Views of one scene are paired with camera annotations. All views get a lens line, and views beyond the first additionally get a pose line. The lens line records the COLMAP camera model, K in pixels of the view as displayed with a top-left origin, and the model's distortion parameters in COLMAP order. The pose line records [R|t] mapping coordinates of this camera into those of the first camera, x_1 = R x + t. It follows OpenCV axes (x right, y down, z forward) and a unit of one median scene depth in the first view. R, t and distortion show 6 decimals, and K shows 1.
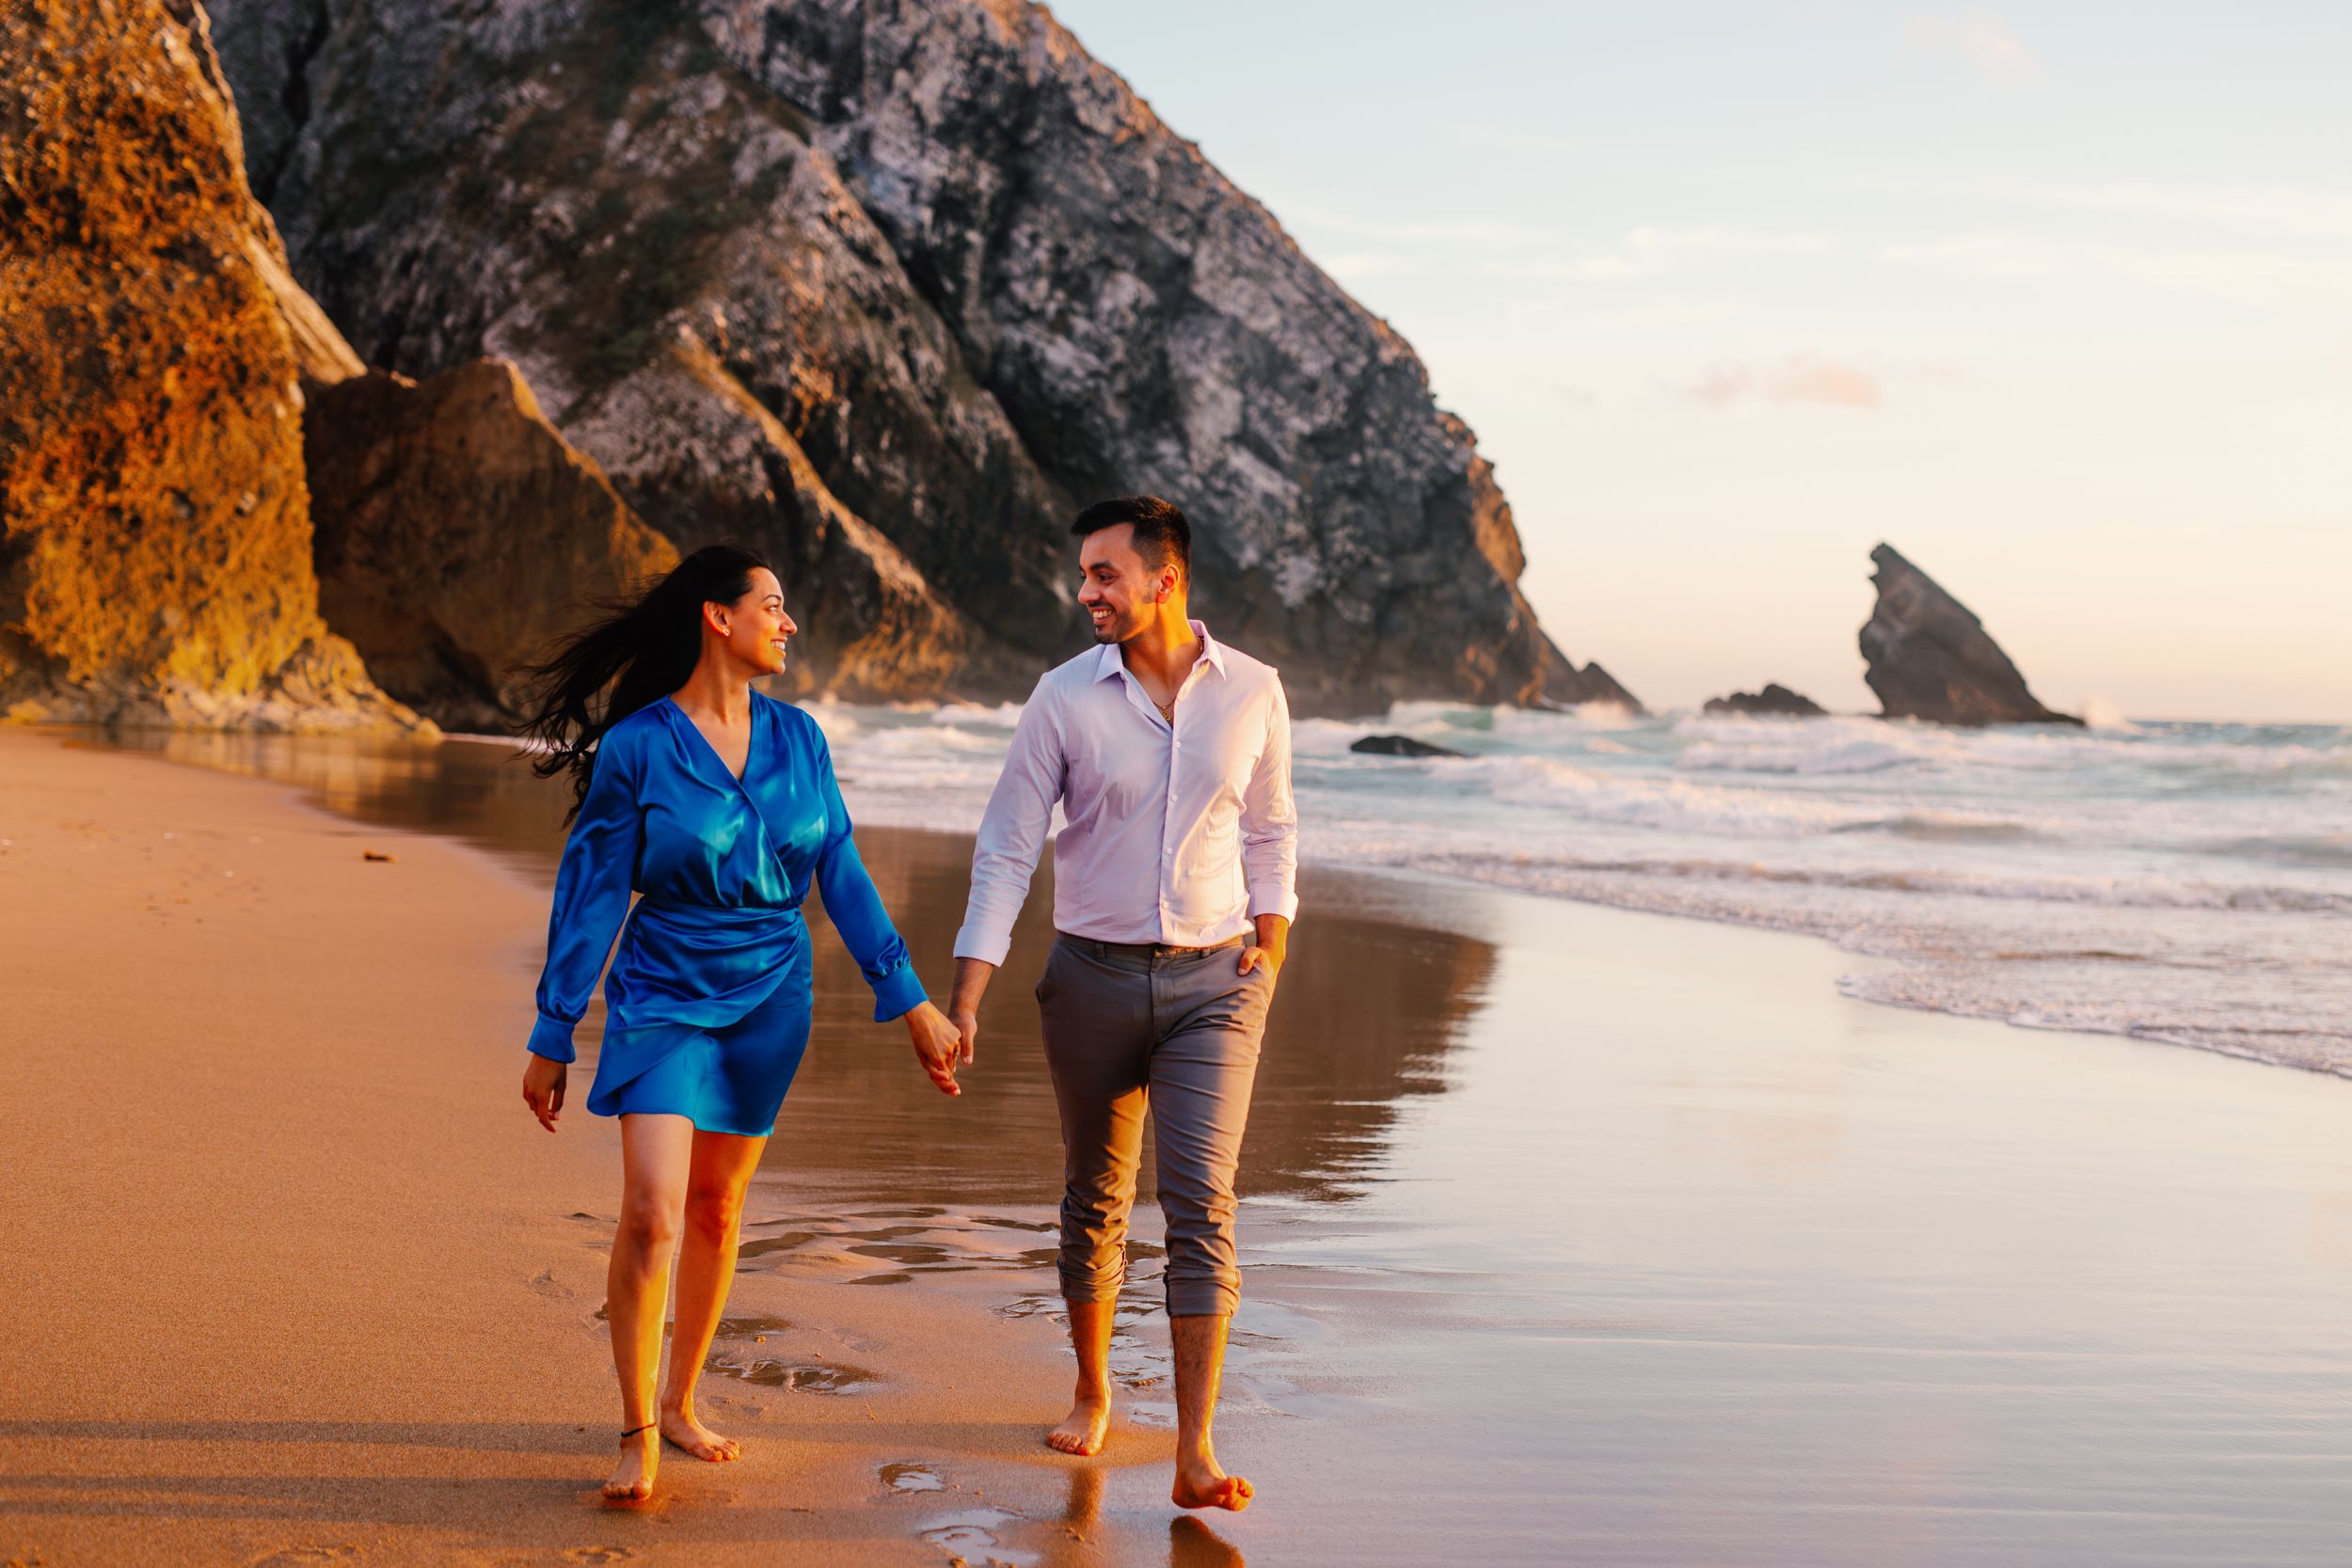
lens RADIAL K [[3165.9, 0, 1186.0], [0, 3165.9, 907.8], [0, 0, 1]] dist [0.140656, 0.001075]
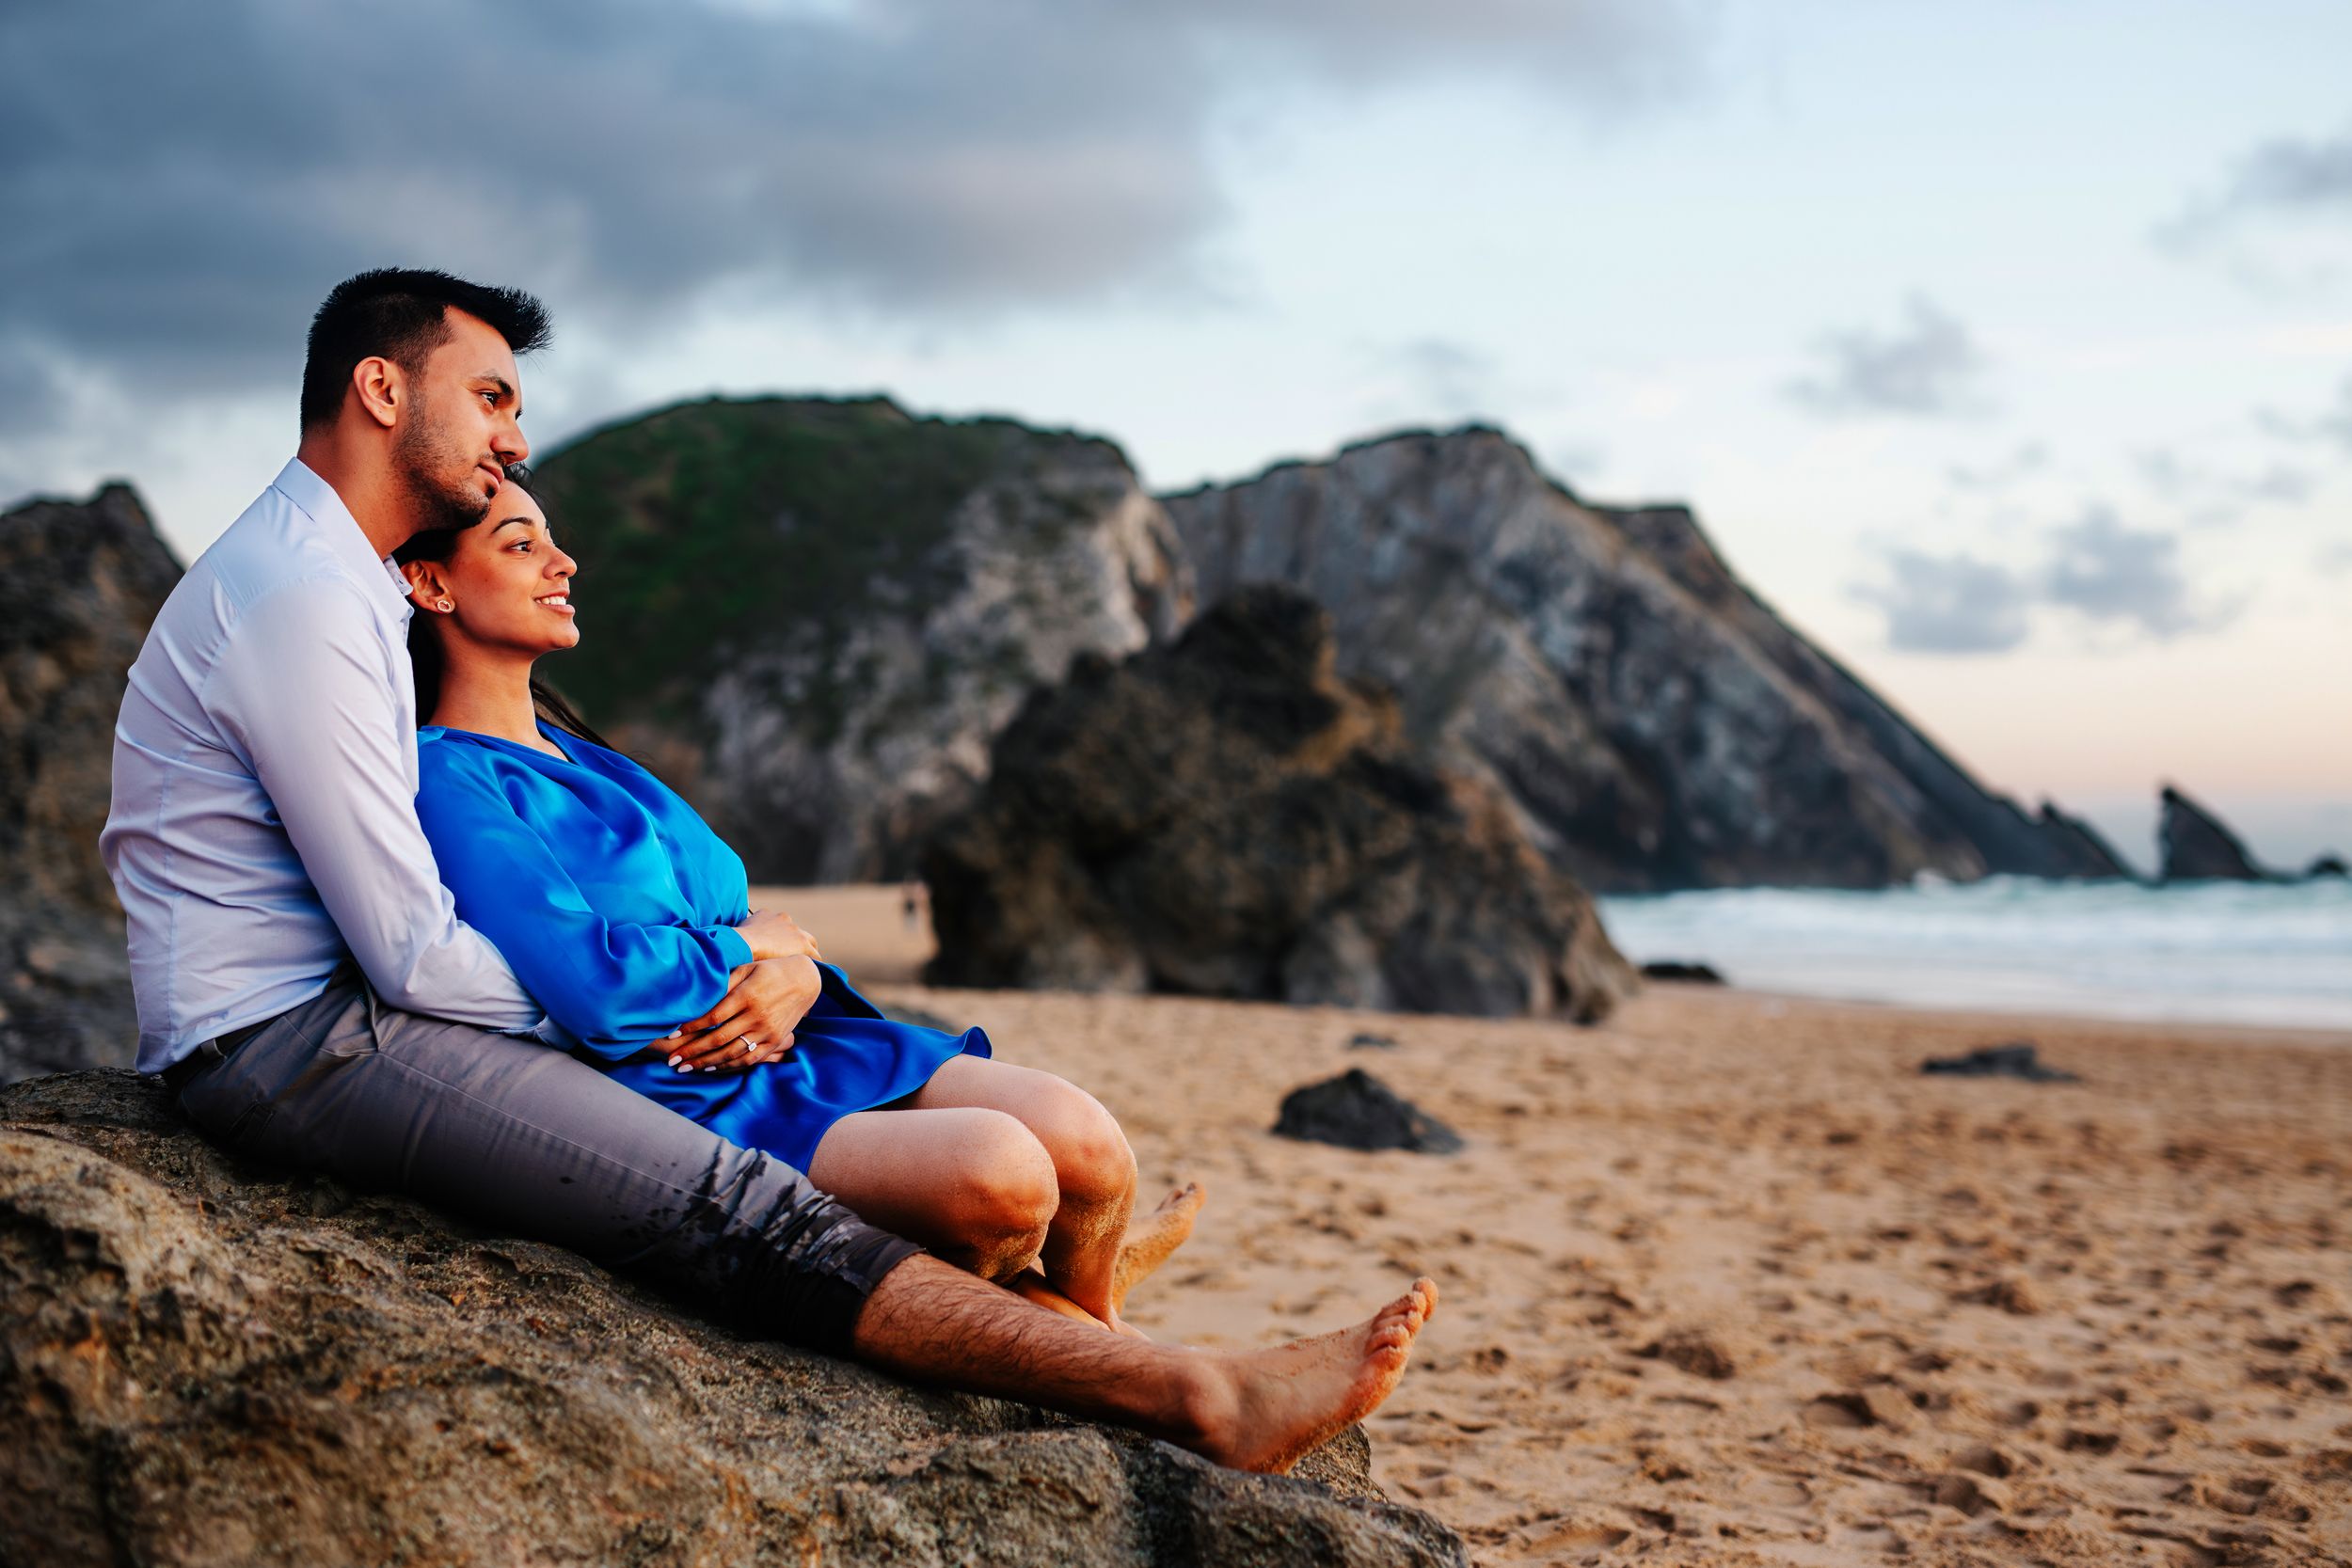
lens RADIAL K [[3165.9, 0, 1186.0], [0, 3165.9, 907.8], [0, 0, 1]] dist [0.140656, 0.001075]
pose [[0.940721, -0.057842, -0.334212, 0.345639], [0.038042, 0.997127, -0.065495, 0.057641], [0.337040, 0.048898, 0.940220, -0.937422]]
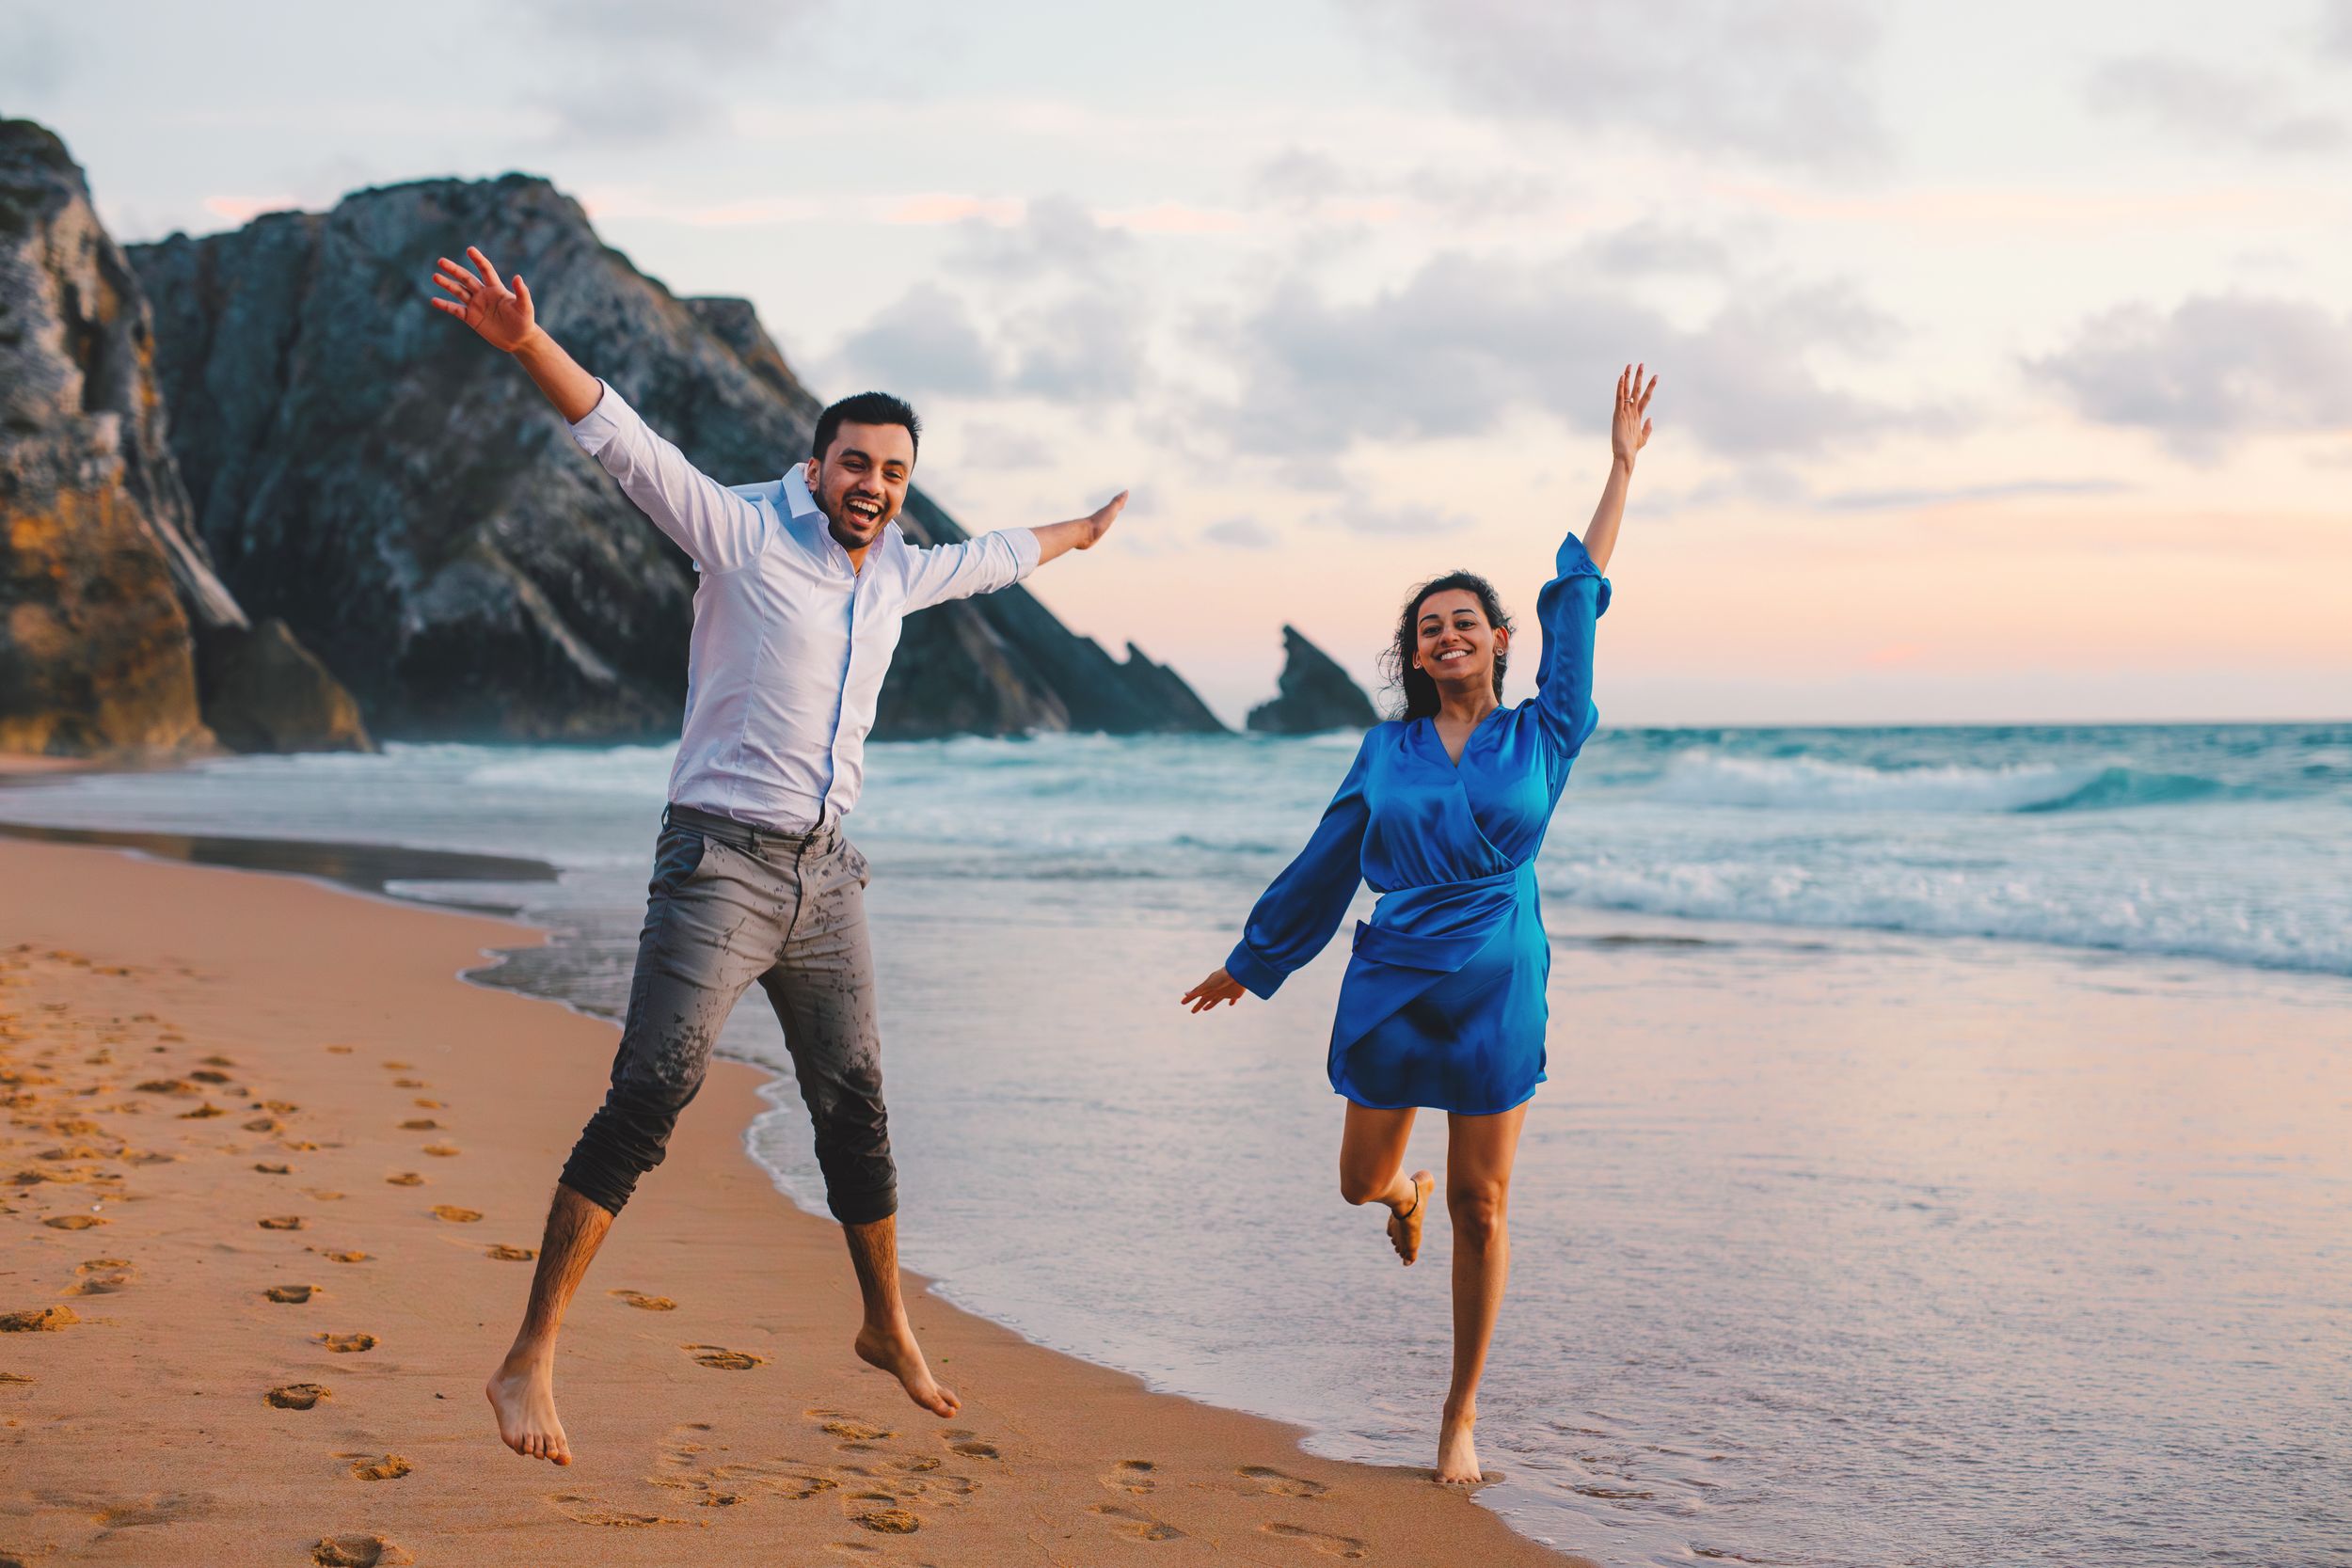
lens RADIAL K [[3165.9, 0, 1186.0], [0, 3165.9, 907.8], [0, 0, 1]] dist [0.140656, 0.001075]
pose [[0.998858, -0.032495, -0.035036, 0.271270], [0.032156, 0.999431, -0.010194, 0.051324], [0.035347, 0.009056, 0.999334, -0.705764]]
